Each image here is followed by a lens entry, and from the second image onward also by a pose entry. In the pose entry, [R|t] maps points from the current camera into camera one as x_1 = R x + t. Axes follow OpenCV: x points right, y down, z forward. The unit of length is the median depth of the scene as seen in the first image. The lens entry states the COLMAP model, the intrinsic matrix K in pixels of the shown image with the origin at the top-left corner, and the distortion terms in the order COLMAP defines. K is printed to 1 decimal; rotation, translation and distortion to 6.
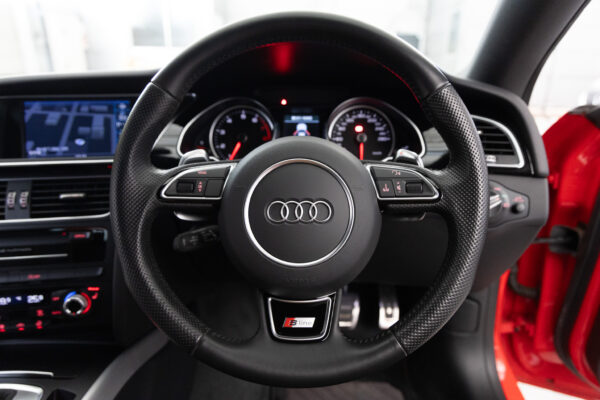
lens RADIAL K [[400.1, 0, 303.7], [0, 400.1, 197.7], [0, 0, 1]] dist [0.011942, 0.011984]
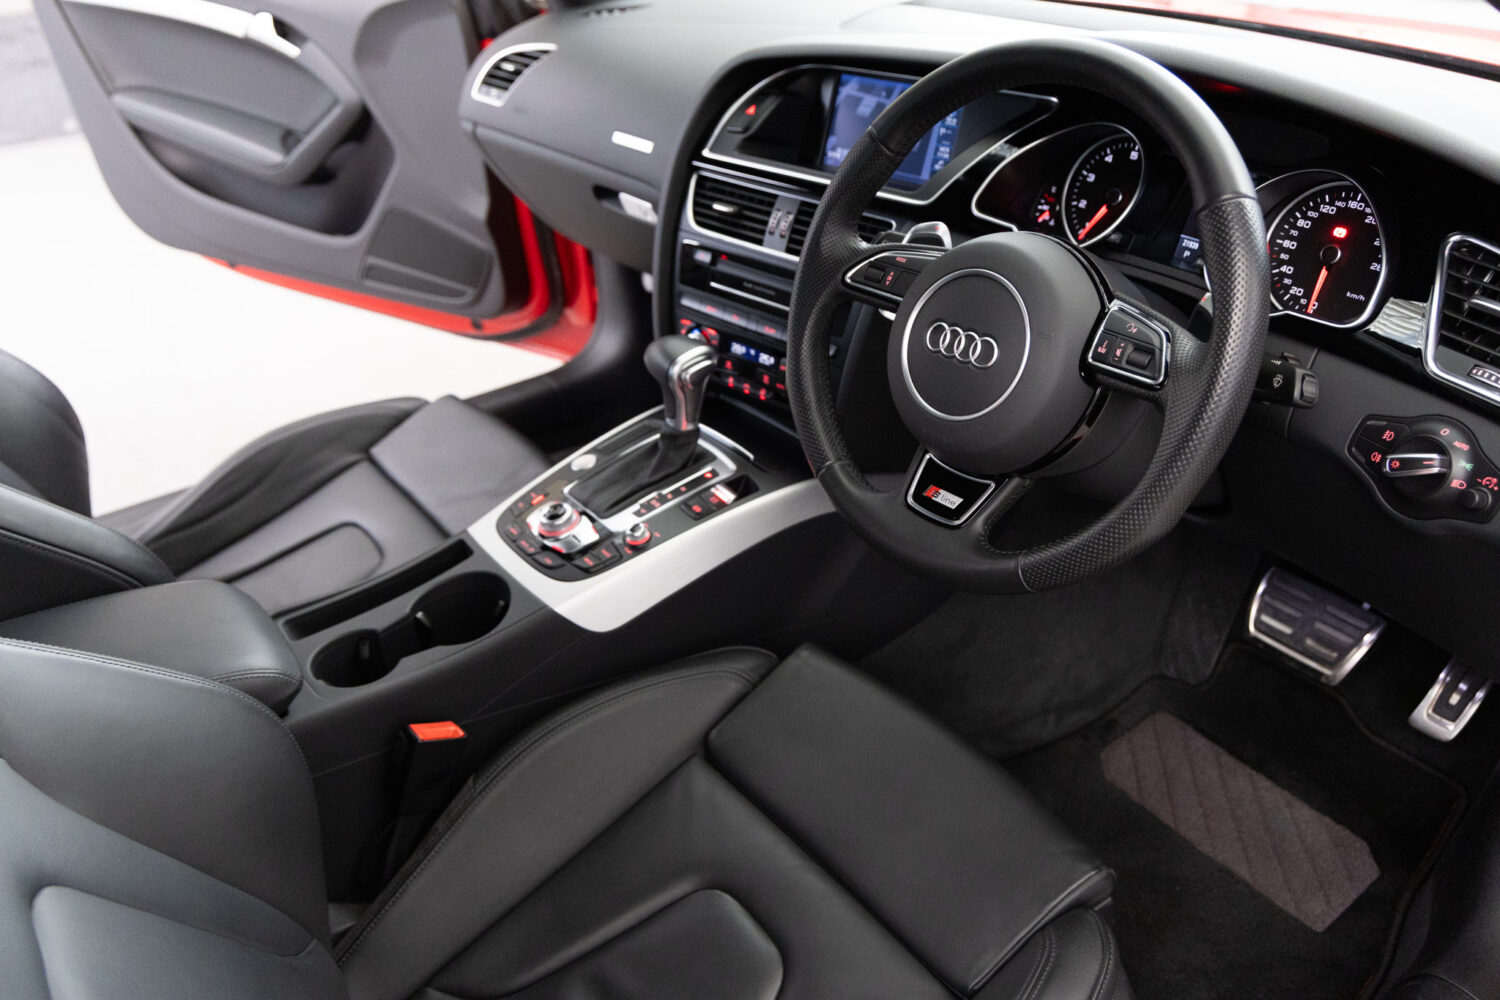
lens RADIAL K [[1144.4, 0, 759.8], [0, 1144.4, 492.6], [0, 0, 1]] dist [0.001705, 0.003475]
pose [[0.630782, 0.390675, -0.670438, 0.848204], [-0.225344, 0.919003, 0.323503, -0.207191], [0.742519, -0.052980, 0.667726, -0.441661]]
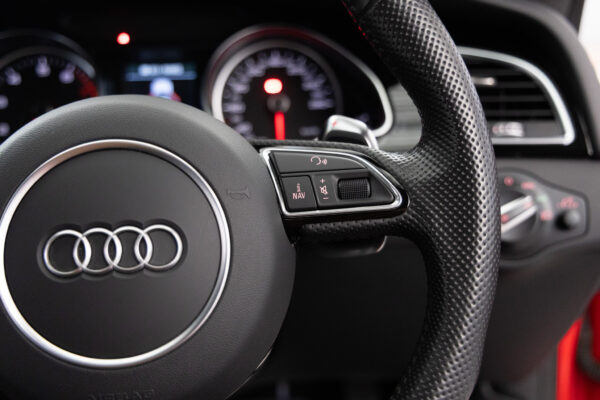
lens RADIAL K [[712.4, 0, 297.3], [0, 712.4, 199.9], [0, 0, 1]] dist [0.084186, 0.000000]
pose [[0.993612, -0.053341, 0.099445, 0.082034], [0.056813, 0.997859, -0.032407, 0.010024], [-0.097503, 0.037850, 0.994515, 0.085102]]
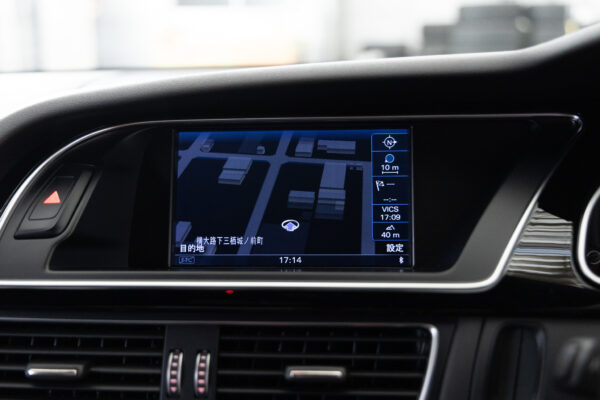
lens RADIAL K [[795.9, 0, 301.3], [0, 795.9, 185.0], [0, 0, 1]] dist [-0.010906, 0.000000]
pose [[0.977736, 0.022498, -0.208631, -0.428831], [-0.052159, 0.989089, -0.137777, -0.076464], [0.203255, 0.145592, 0.968241, 0.223104]]
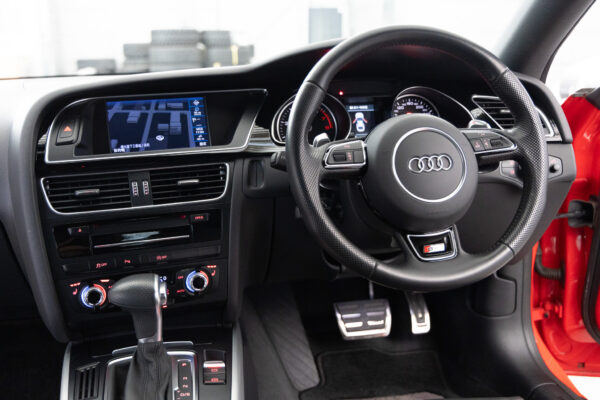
lens RADIAL K [[620.6, 0, 297.6], [0, 620.6, 198.8], [0, 0, 1]] dist [0.005820, 0.000000]
pose [[0.976673, -0.068417, 0.203540, -0.627712], [0.086992, 0.992682, -0.083752, 0.206556], [-0.196320, 0.099505, 0.975478, -0.695594]]
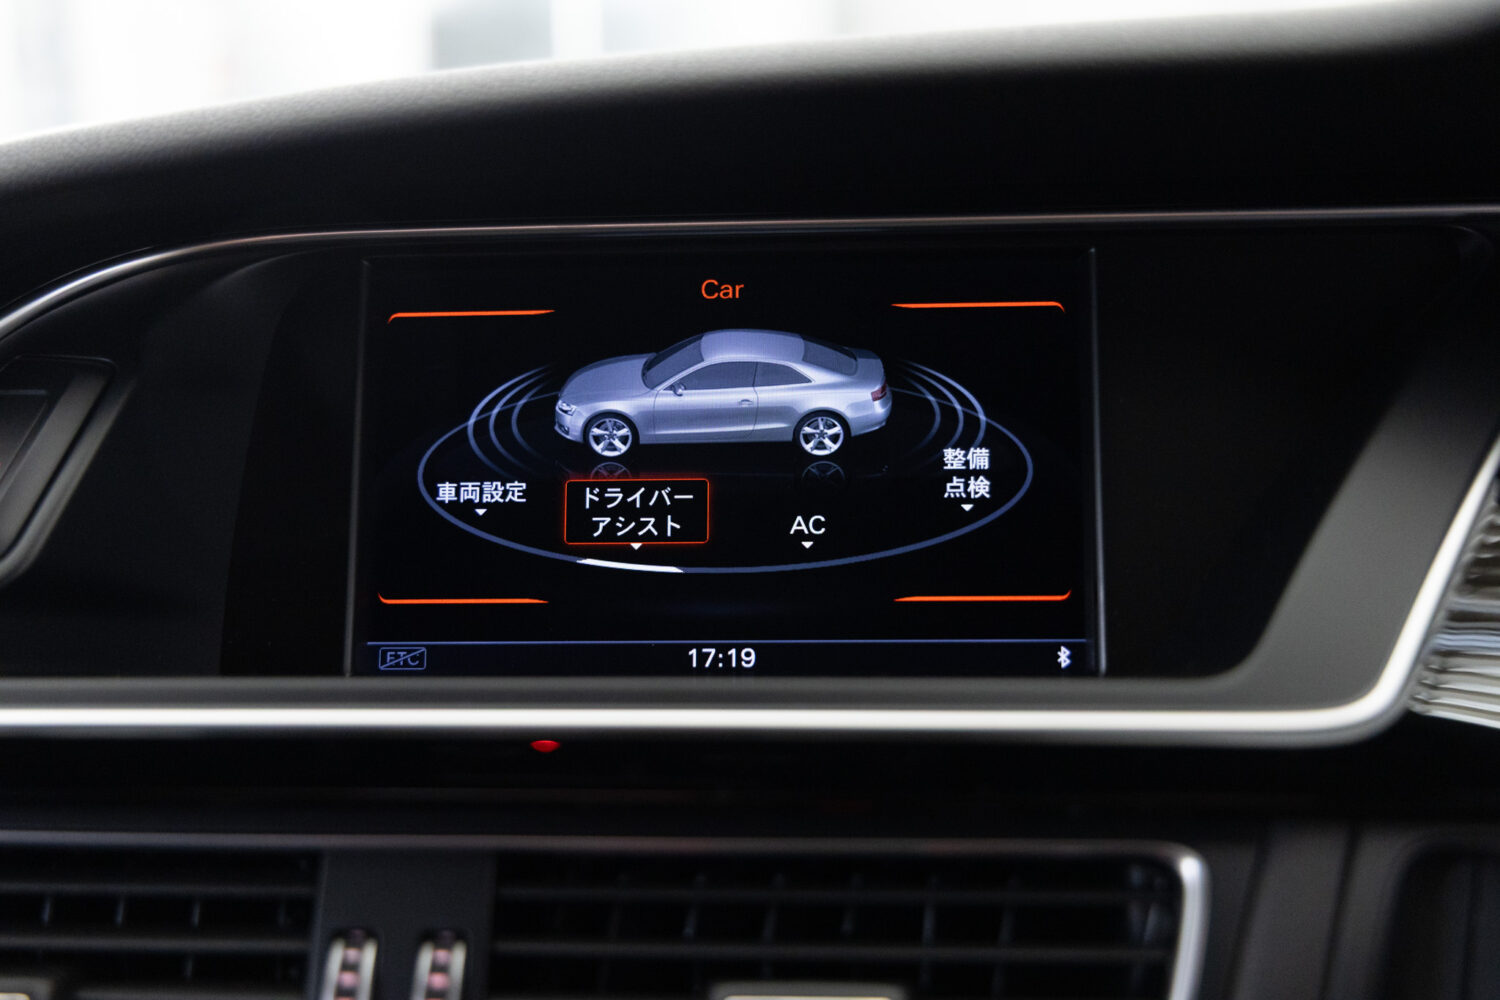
lens RADIAL K [[1989.8, 0, 759.5], [0, 1989.8, 495.4], [0, 0, 1]] dist [-0.010906, 0.000000]
pose [[0.979871, 0.018946, -0.198733, -0.471062], [-0.051129, 0.986101, -0.158086, -0.058685], [0.192975, 0.165065, 0.967220, 0.398926]]
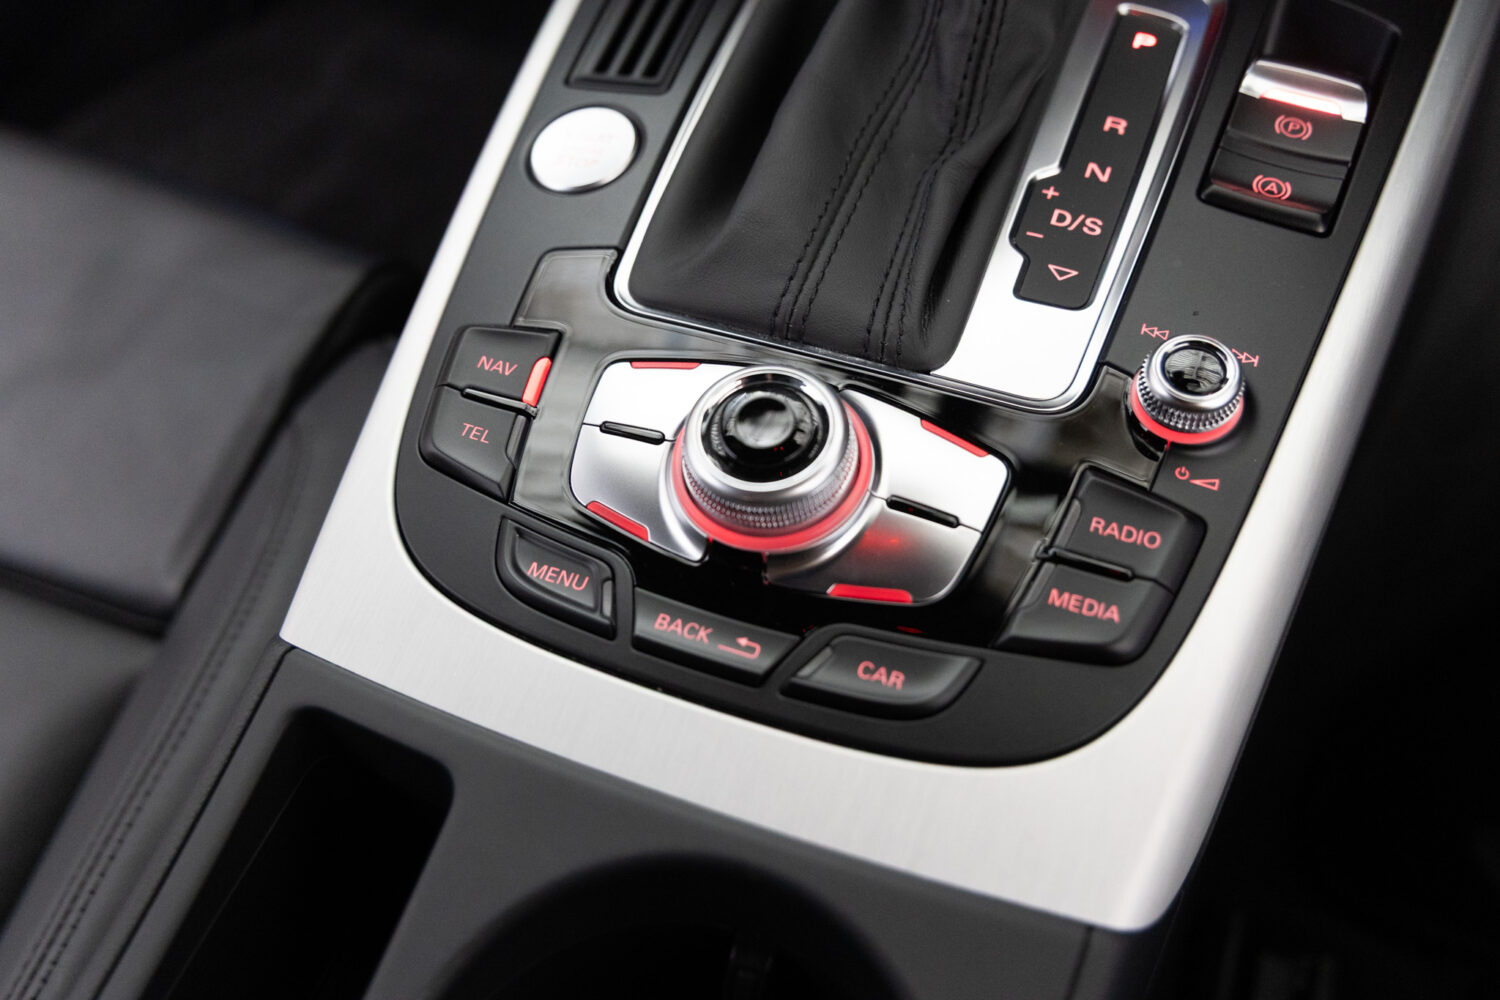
lens RADIAL K [[1358.1, 0, 752.1], [0, 1358.1, 506.7], [0, 0, 1]] dist [0.005856, 0.006094]
pose [[0.935323, 0.250356, -0.249987, -0.577050], [-0.079668, 0.837476, 0.540636, 0.316988], [0.344710, -0.485753, 0.803256, 0.229703]]
